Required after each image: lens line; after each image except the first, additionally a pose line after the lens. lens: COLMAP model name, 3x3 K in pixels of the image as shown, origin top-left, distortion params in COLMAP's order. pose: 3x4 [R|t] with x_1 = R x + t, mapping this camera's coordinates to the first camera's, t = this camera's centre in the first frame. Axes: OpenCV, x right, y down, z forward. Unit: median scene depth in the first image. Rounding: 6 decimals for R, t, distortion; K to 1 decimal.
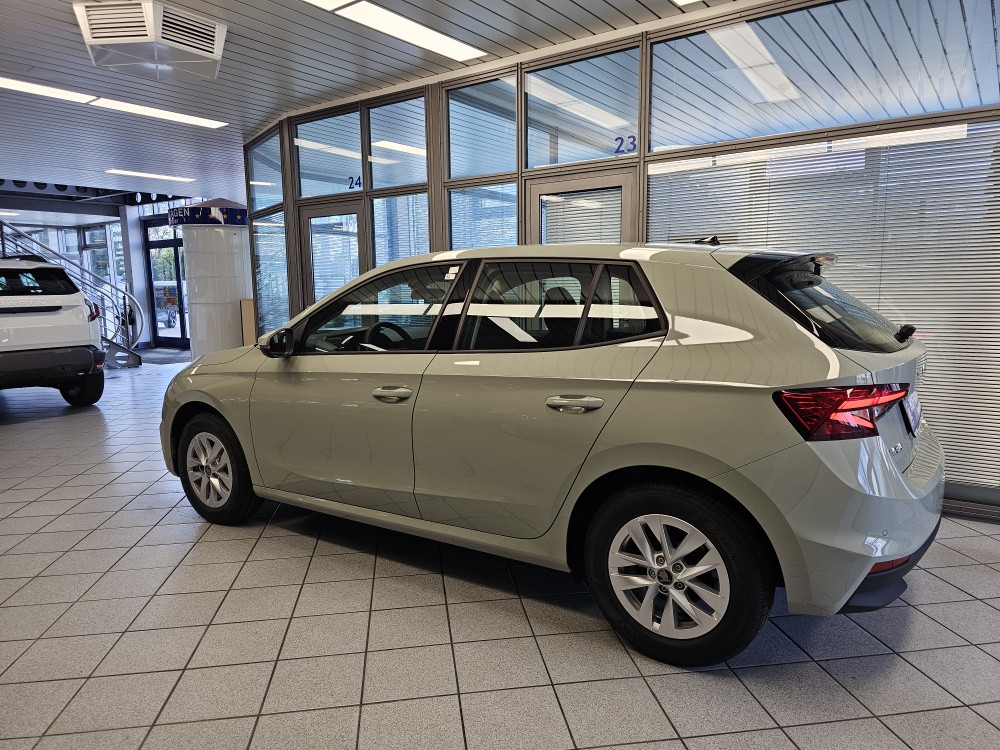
lens RADIAL K [[672.0, 0, 512.0], [0, 672.0, 384.1], [0, 0, 1]] dist [0.030568, -0.034022]
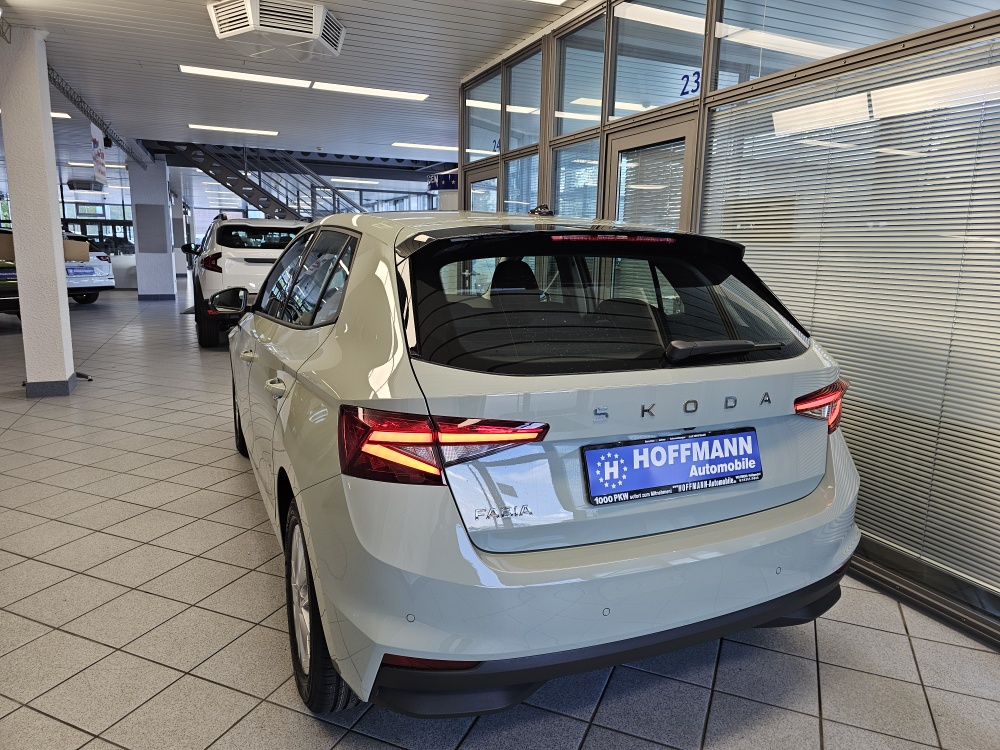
lens RADIAL K [[681.9, 0, 500.0], [0, 681.9, 375.0], [0, 0, 1]] dist [0.027848, -0.003968]
pose [[0.847887, 0.128781, -0.514299, 0.441875], [-0.110287, 0.991673, 0.066493, -0.044491], [0.518579, 0.000342, 0.855030, 0.194278]]
